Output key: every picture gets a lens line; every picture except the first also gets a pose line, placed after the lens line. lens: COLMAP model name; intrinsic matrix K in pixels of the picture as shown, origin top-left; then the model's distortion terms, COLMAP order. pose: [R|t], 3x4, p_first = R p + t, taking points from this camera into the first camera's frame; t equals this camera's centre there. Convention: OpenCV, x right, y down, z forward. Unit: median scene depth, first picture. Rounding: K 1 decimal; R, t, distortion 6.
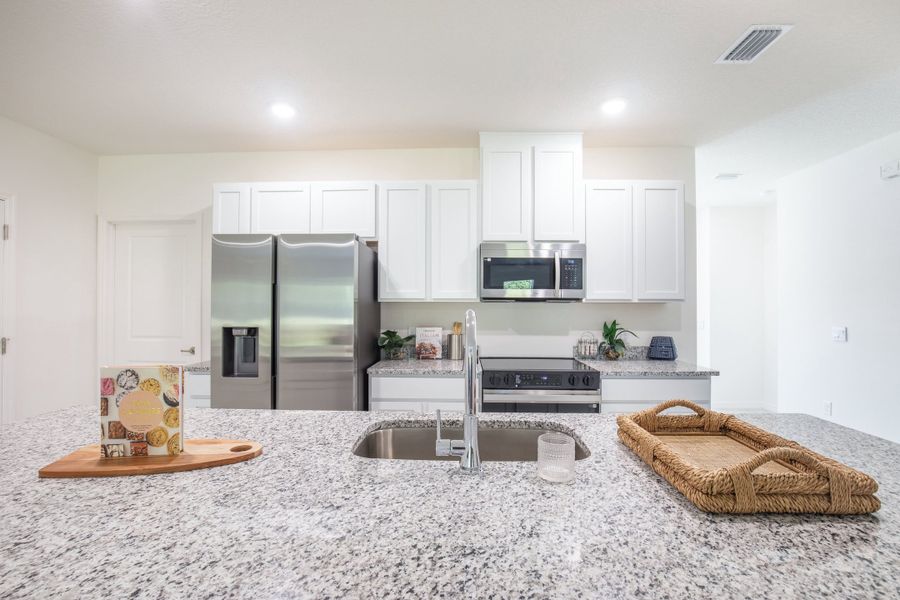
lens RADIAL K [[409.2, 0, 452.6], [0, 409.2, 302.5], [0, 0, 1]] dist [-0.028187, 0.003241]
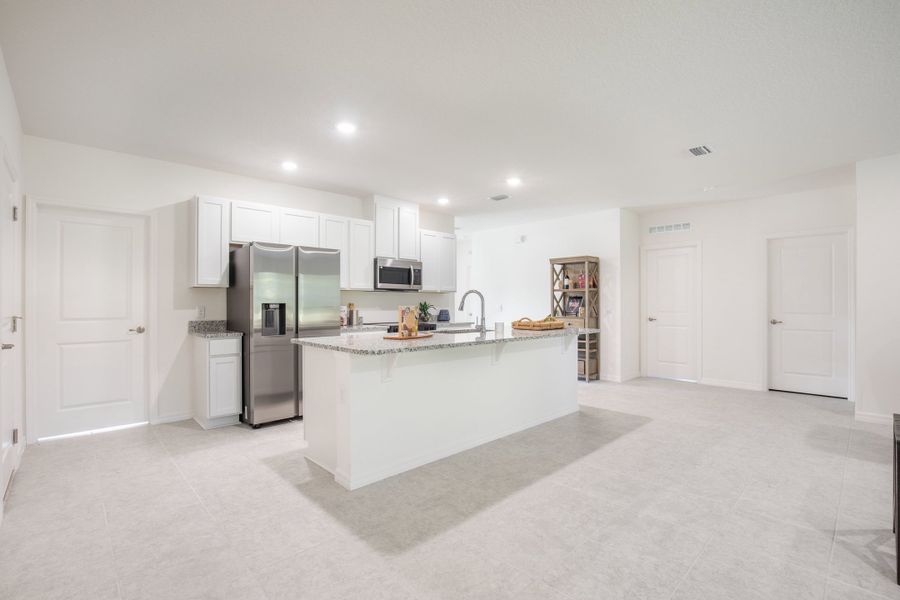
lens RADIAL K [[409.2, 0, 453.9], [0, 409.2, 301.9], [0, 0, 1]] dist [-0.028187, 0.003241]
pose [[0.702431, -0.001189, 0.711750, -0.953779], [-0.002382, 0.999989, 0.004022, 0.039420], [-0.711747, -0.004521, 0.702421, -0.487670]]
